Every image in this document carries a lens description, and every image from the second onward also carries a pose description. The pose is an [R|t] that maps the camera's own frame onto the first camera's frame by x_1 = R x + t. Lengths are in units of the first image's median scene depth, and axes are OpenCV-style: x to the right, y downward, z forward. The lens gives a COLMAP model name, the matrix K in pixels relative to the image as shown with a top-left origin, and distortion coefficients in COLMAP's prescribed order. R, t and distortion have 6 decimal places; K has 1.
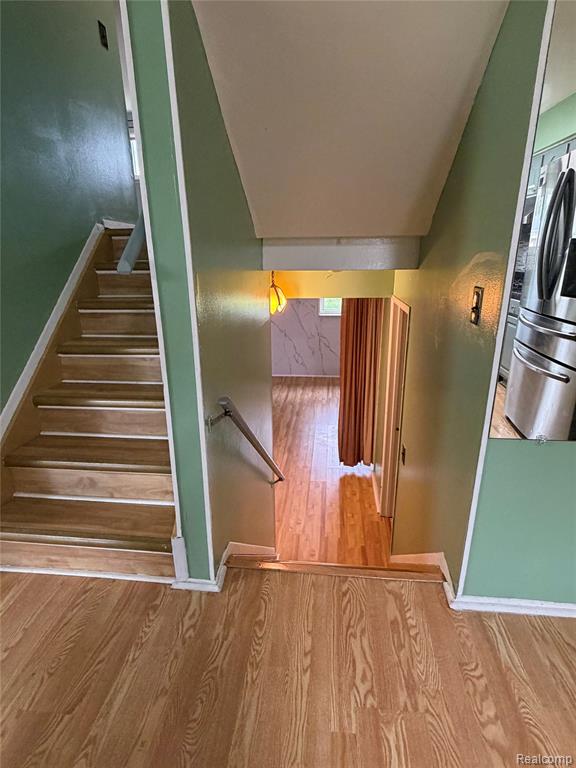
lens RADIAL K [[397.3, 0, 285.8], [0, 397.3, 381.1], [0, 0, 1]] dist [-0.000544, 0.000953]
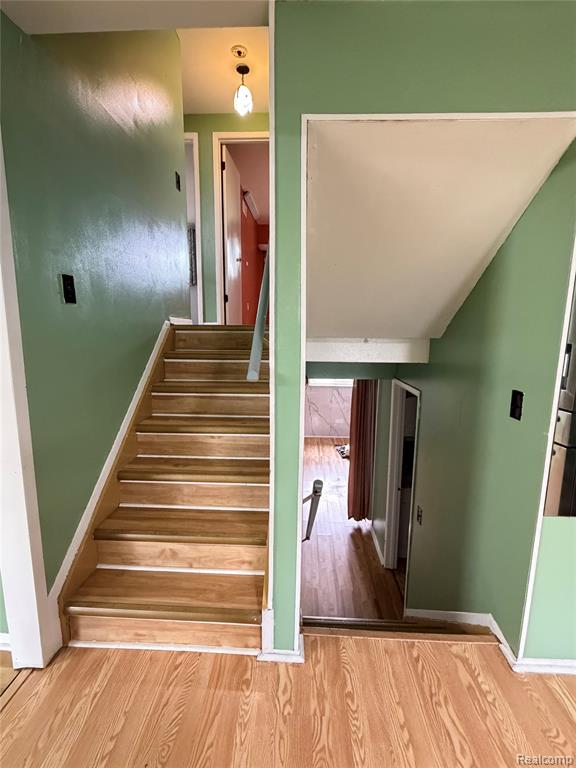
lens RADIAL K [[339.4, 0, 289.9], [0, 339.4, 383.1], [0, 0, 1]] dist [0.000583, 0.000396]
pose [[0.997903, 0.009722, 0.063988, -0.248147], [0.000426, 0.987646, -0.156698, -0.070151], [-0.064721, 0.156397, 0.985572, -0.026921]]
